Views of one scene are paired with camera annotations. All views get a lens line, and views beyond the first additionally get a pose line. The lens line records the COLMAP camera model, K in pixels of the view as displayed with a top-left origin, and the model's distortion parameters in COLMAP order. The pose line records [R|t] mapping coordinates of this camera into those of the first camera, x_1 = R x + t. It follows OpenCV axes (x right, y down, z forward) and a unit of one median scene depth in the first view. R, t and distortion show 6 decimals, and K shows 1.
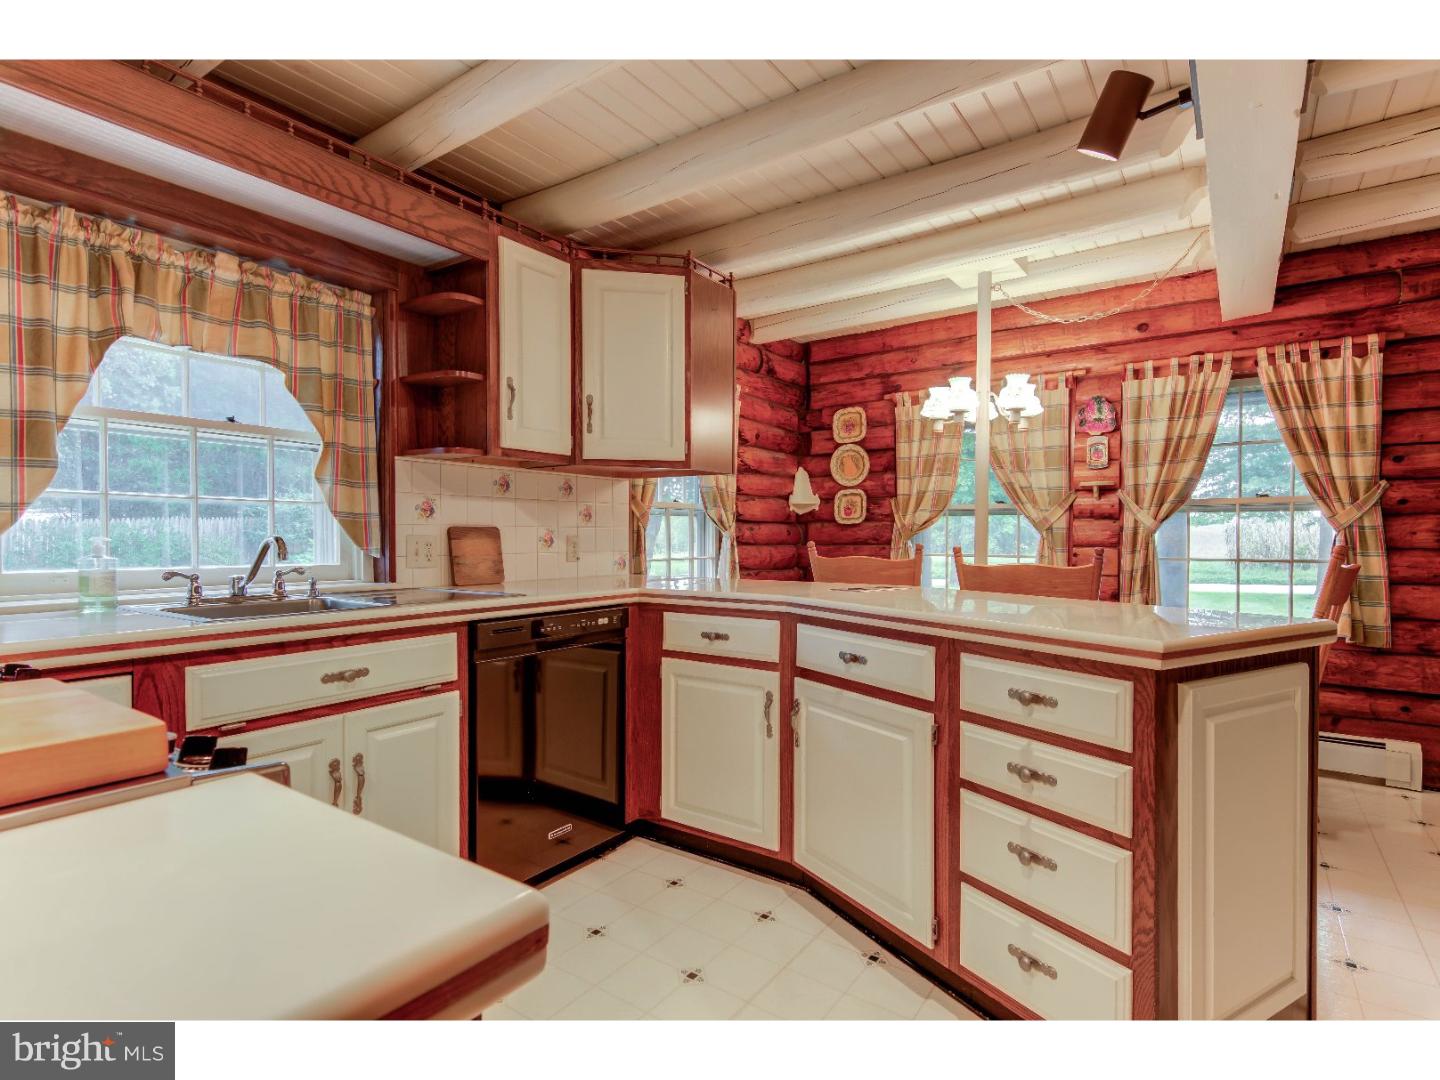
lens RADIAL K [[722.4, 0, 714.9], [0, 722.4, 542.7], [0, 0, 1]] dist [0.002650, -0.000189]
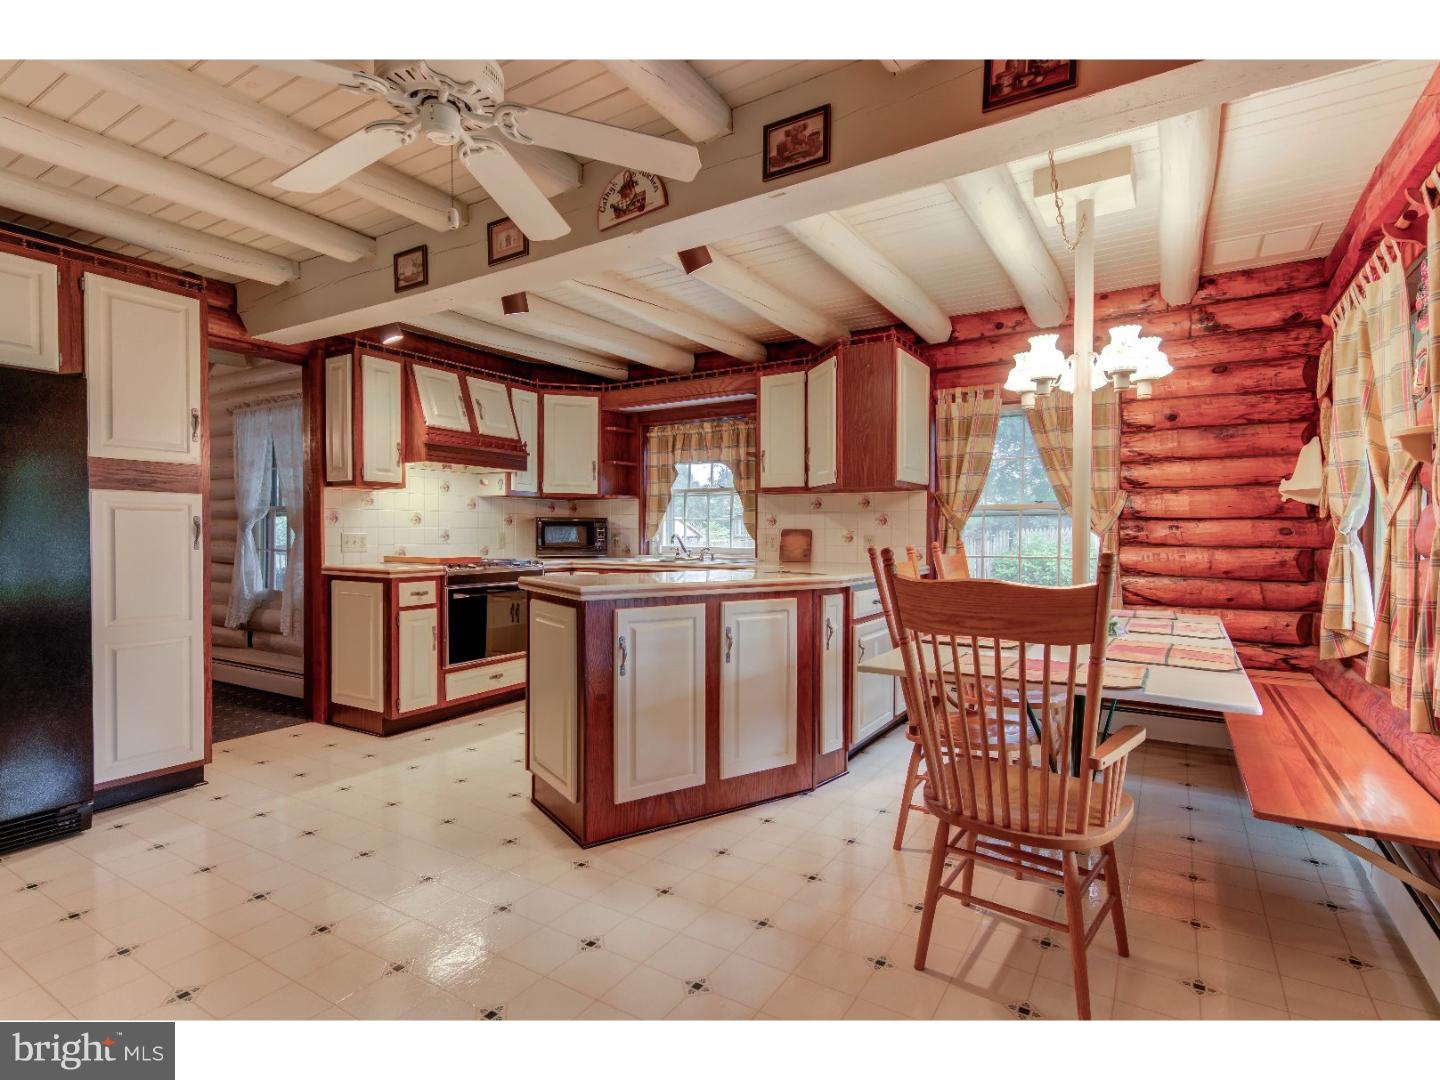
lens RADIAL K [[722.4, 0, 717.1], [0, 722.4, 538.5], [0, 0, 1]] dist [0.002650, -0.000189]
pose [[0.059685, 0.012881, -0.998134, 1.080419], [-0.007520, 0.999894, 0.012454, -0.015253], [0.998189, 0.006762, 0.059776, 0.520708]]
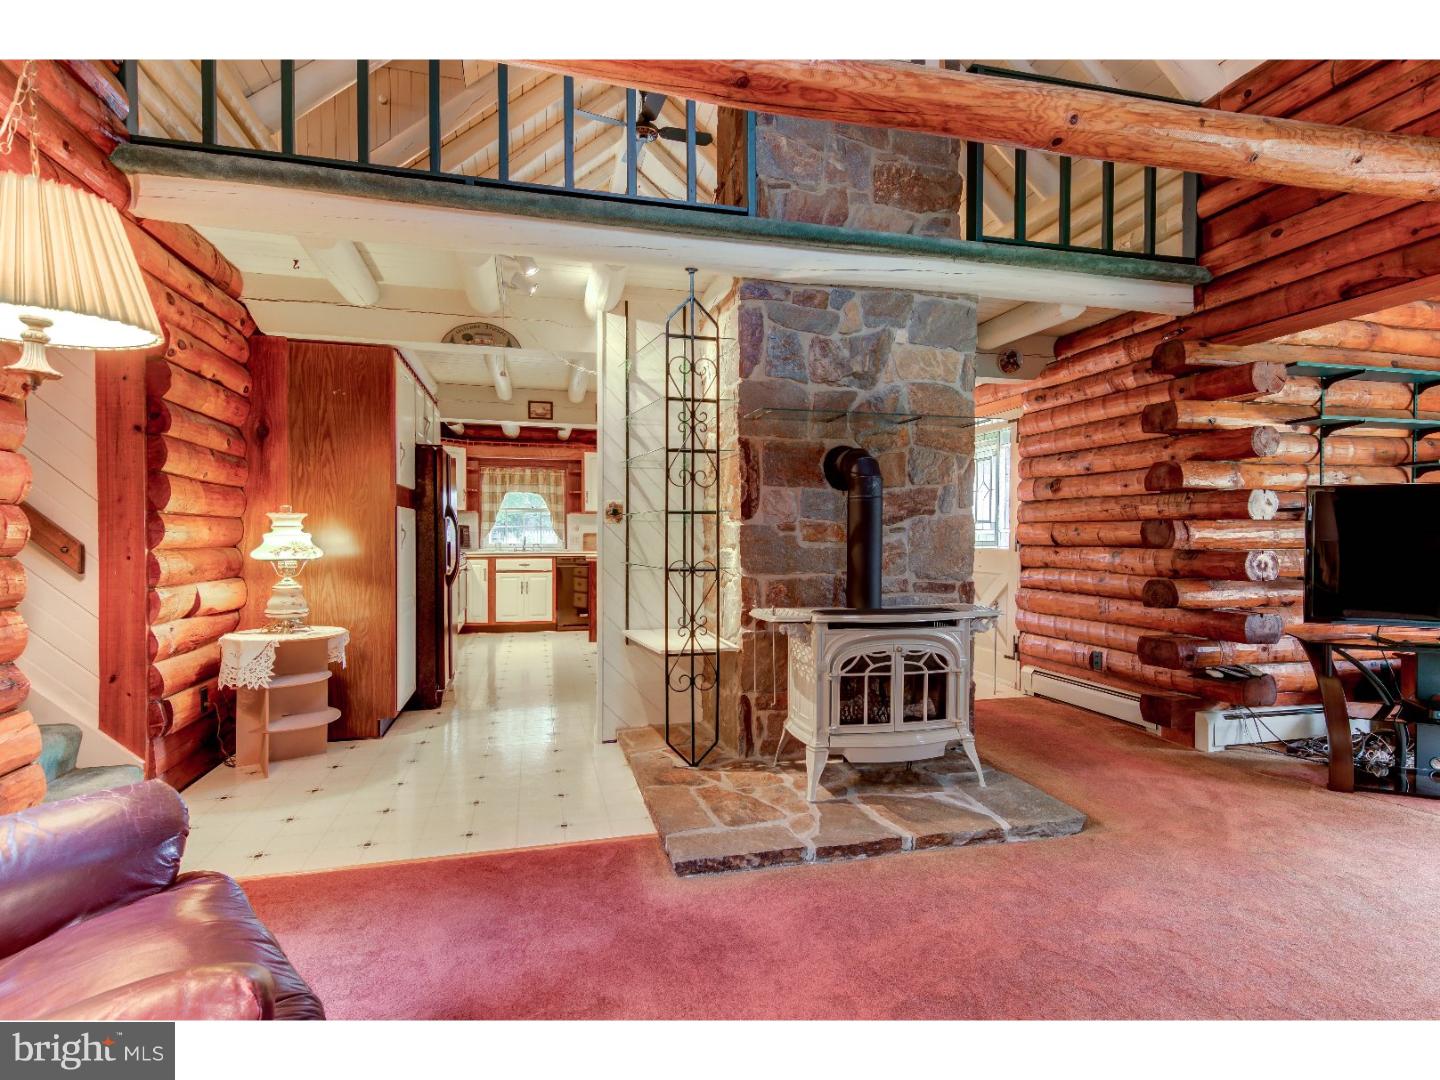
lens RADIAL K [[722.4, 0, 718.3], [0, 722.4, 541.9], [0, 0, 1]] dist [0.002650, -0.000189]
pose [[0.761289, 0.009052, -0.648350, 1.704074], [-0.008495, 0.999956, 0.003986, -0.000340], [0.648357, 0.002473, 0.761332, -0.872723]]
